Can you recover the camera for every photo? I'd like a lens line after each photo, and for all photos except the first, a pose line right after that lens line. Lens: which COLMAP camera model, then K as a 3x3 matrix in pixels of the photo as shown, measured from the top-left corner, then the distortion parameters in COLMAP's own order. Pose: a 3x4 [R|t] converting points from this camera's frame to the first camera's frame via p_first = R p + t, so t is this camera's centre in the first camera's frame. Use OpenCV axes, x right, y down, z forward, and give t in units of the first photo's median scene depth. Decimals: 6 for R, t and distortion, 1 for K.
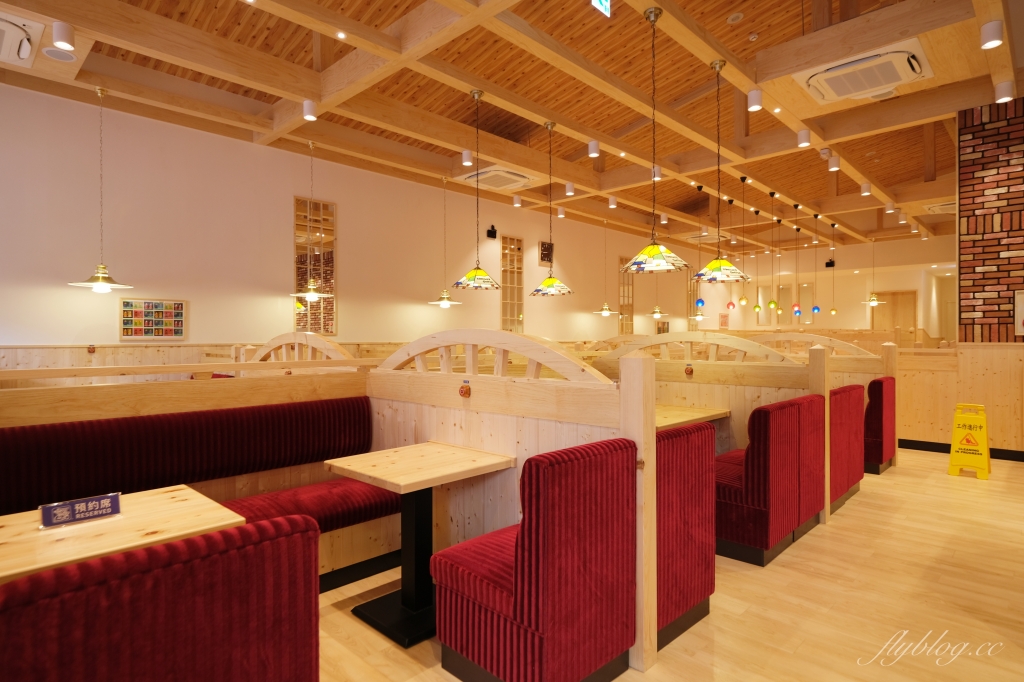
lens RADIAL K [[566.4, 0, 512.0], [0, 566.4, 341.0], [0, 0, 1]] dist [0.002112, 0.000545]
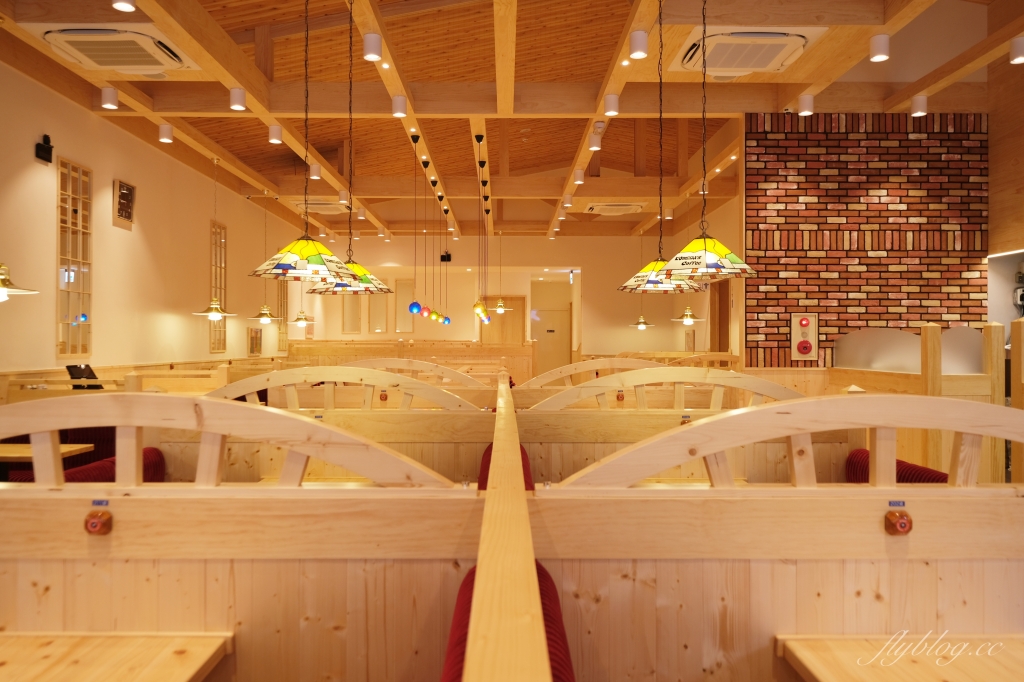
lens RADIAL K [[807.6, 0, 512.0], [0, 807.6, 341.0], [0, 0, 1]] dist [0.005776, 0.007010]
pose [[0.714837, 0.004388, 0.699277, -0.390769], [0.000661, 0.999976, -0.006950, -0.031727], [-0.699291, 0.005430, 0.714817, 0.345297]]
